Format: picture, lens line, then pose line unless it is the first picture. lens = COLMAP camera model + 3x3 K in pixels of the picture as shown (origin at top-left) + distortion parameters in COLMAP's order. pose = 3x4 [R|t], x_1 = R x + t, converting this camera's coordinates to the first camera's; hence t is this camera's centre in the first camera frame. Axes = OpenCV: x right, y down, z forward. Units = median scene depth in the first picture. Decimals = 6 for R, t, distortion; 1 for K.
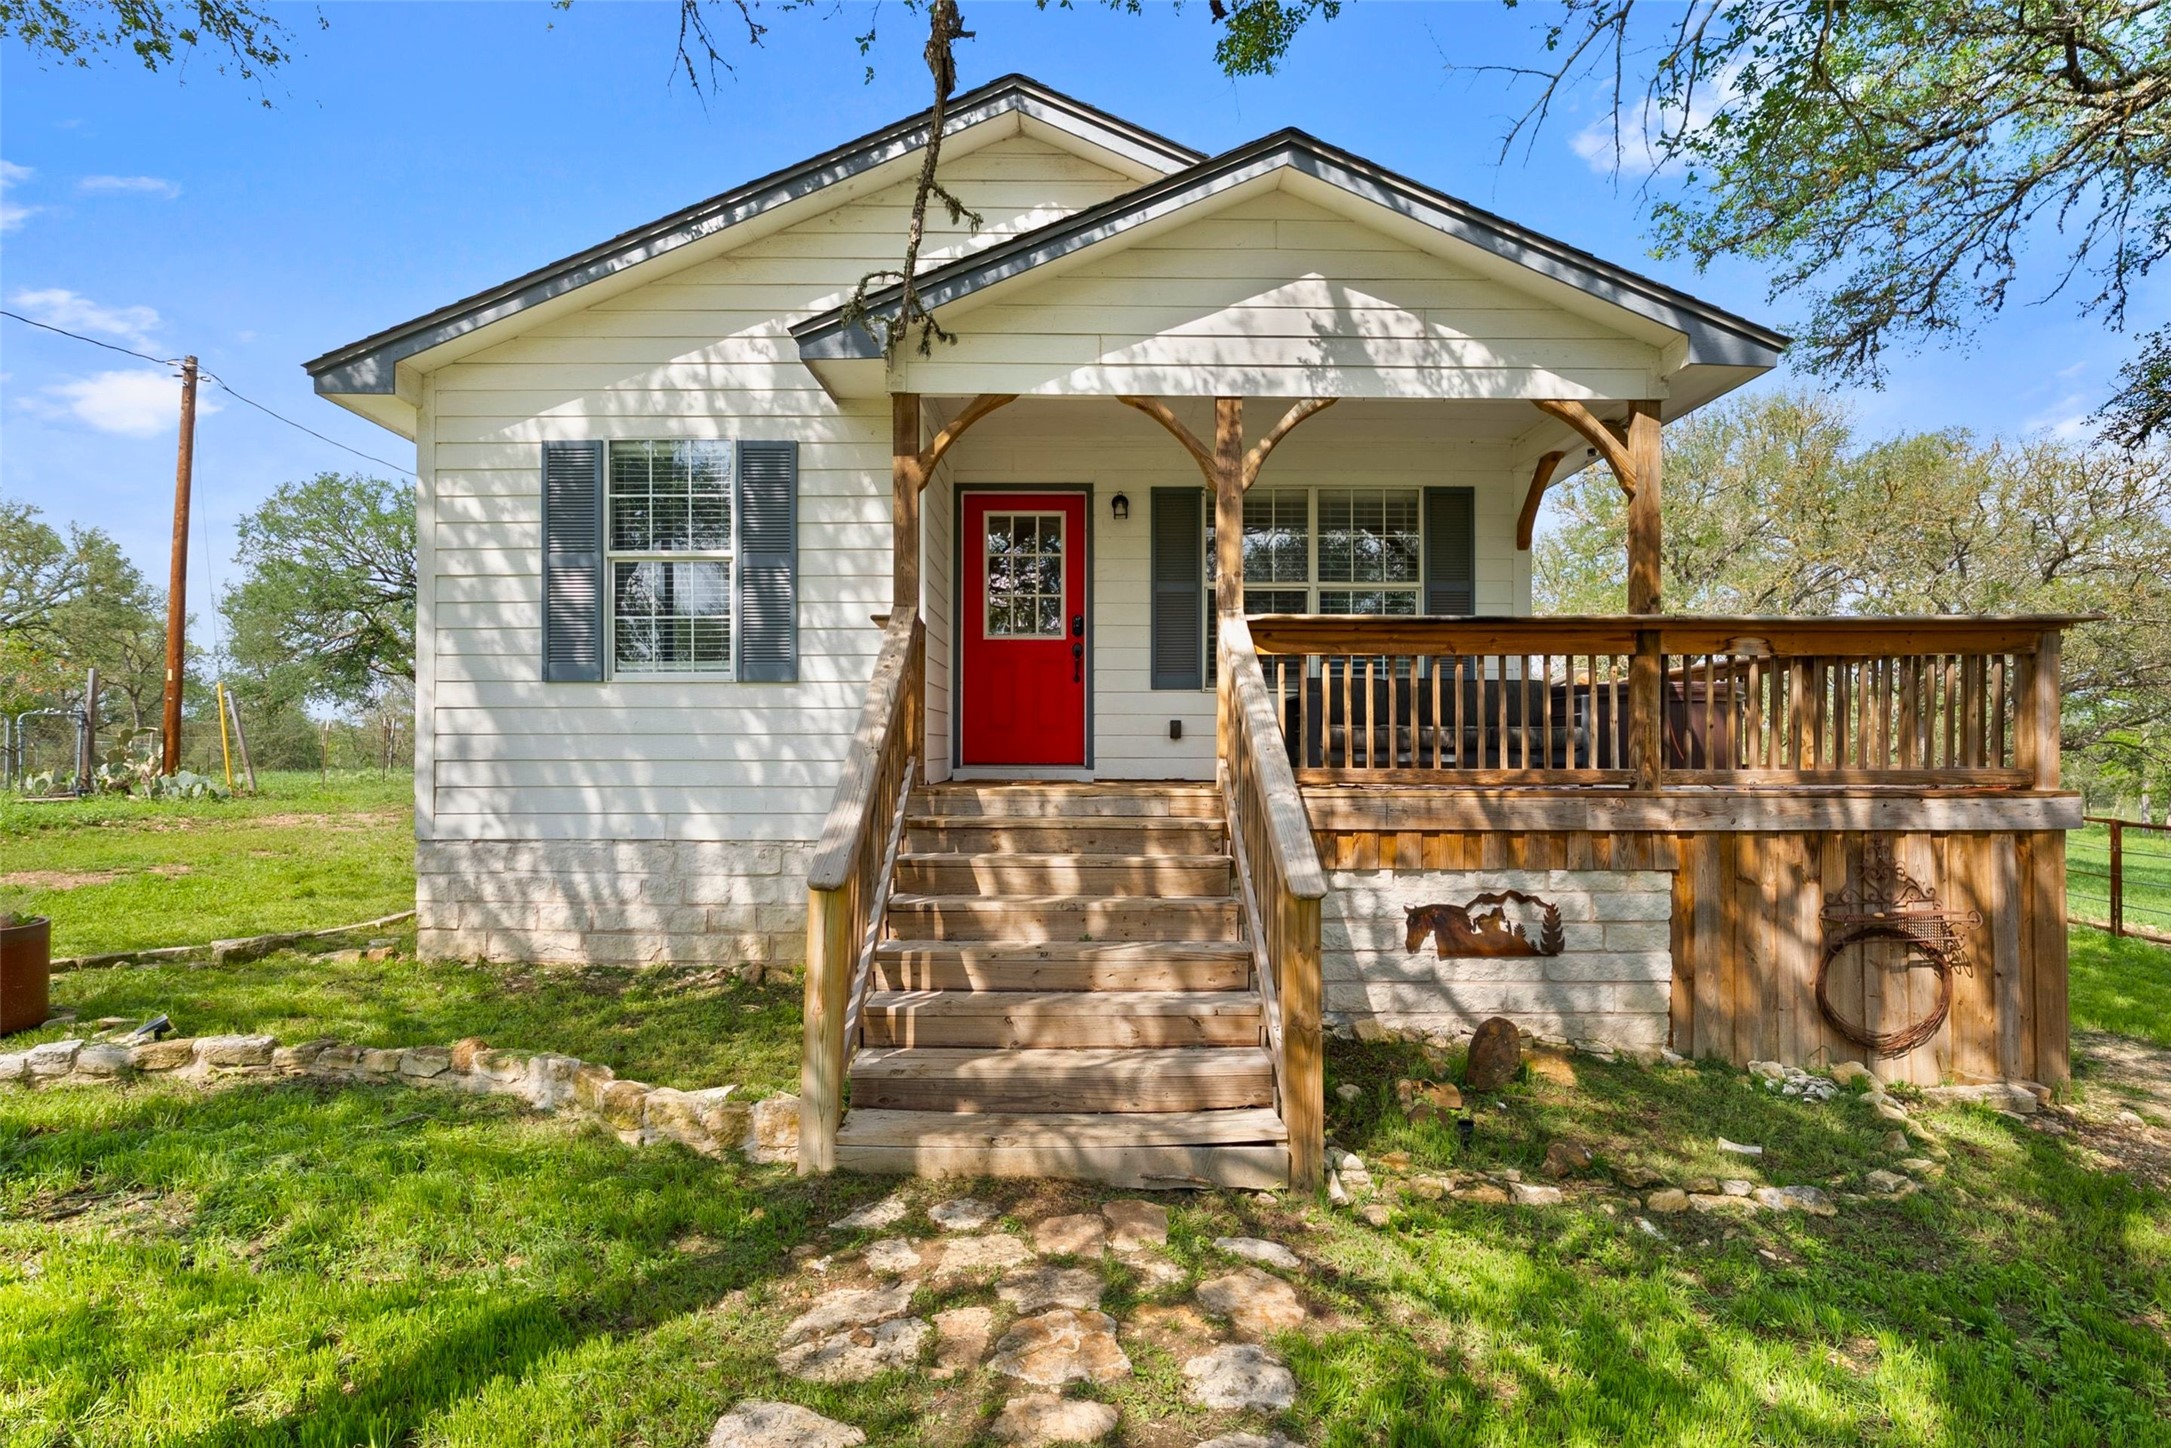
lens RADIAL K [[986.7, 0, 1076.8], [0, 986.7, 728.2], [0, 0, 1]] dist [-0.004348, -0.000152]
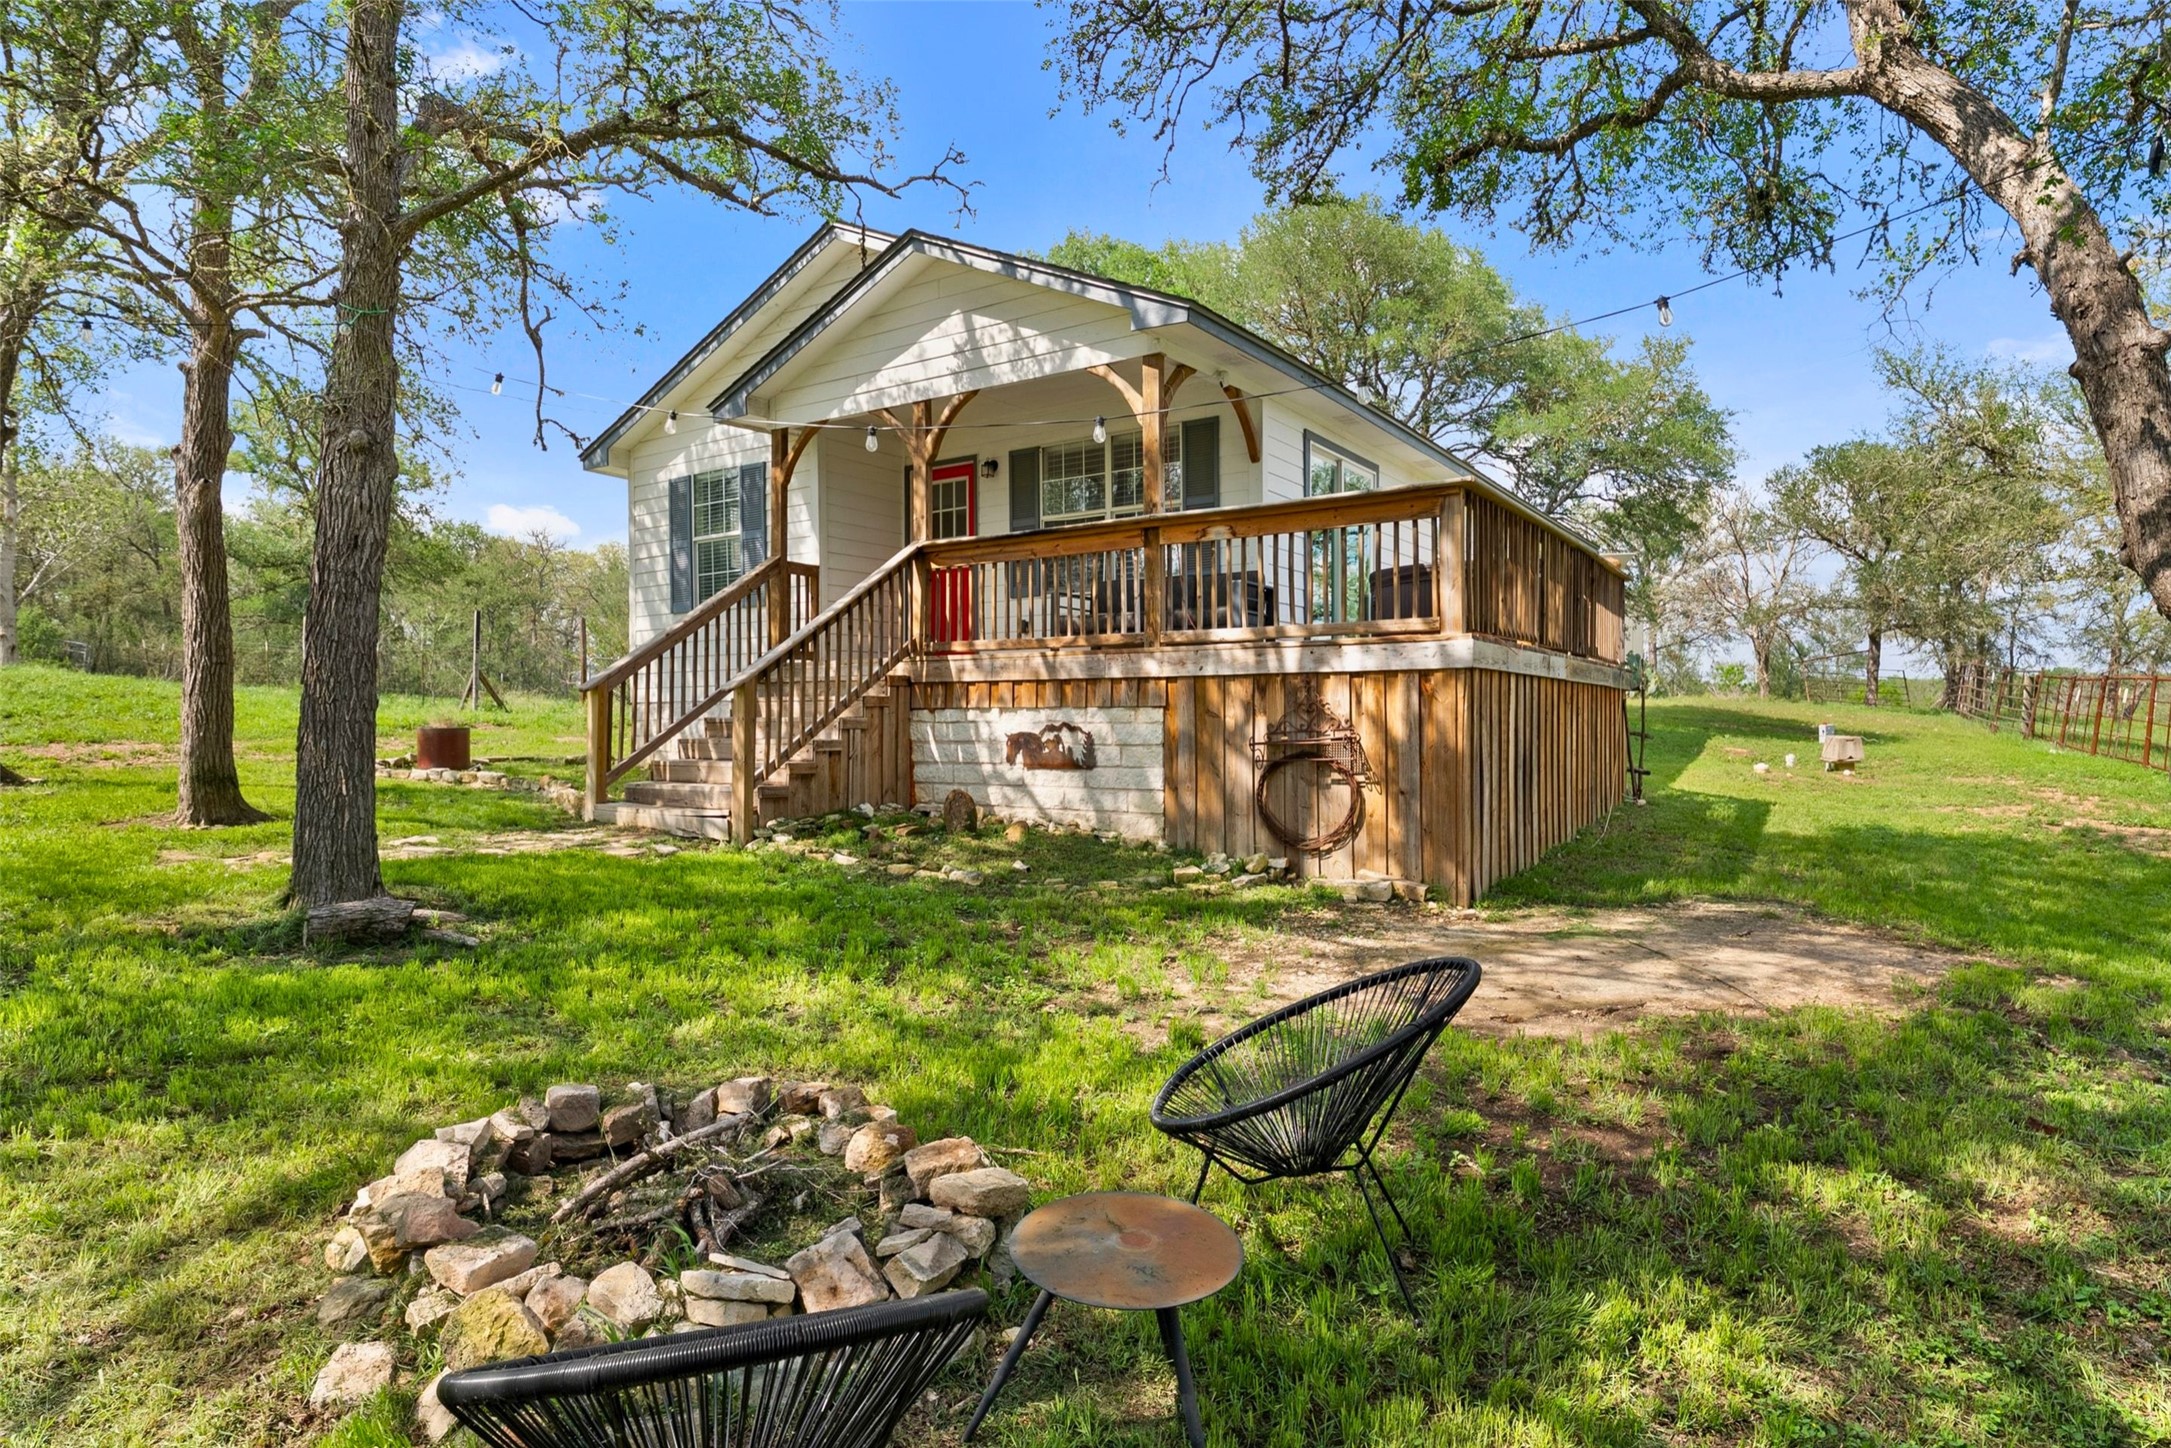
lens RADIAL K [[1189.4, 0, 1086.8], [0, 1189.4, 722.1], [0, 0, 1]] dist [0.001457, 0.000000]
pose [[0.818146, -0.002032, -0.575007, 1.443209], [0.012019, 0.999836, 0.013568, 0.141451], [0.574885, -0.018011, 0.818036, -0.373887]]
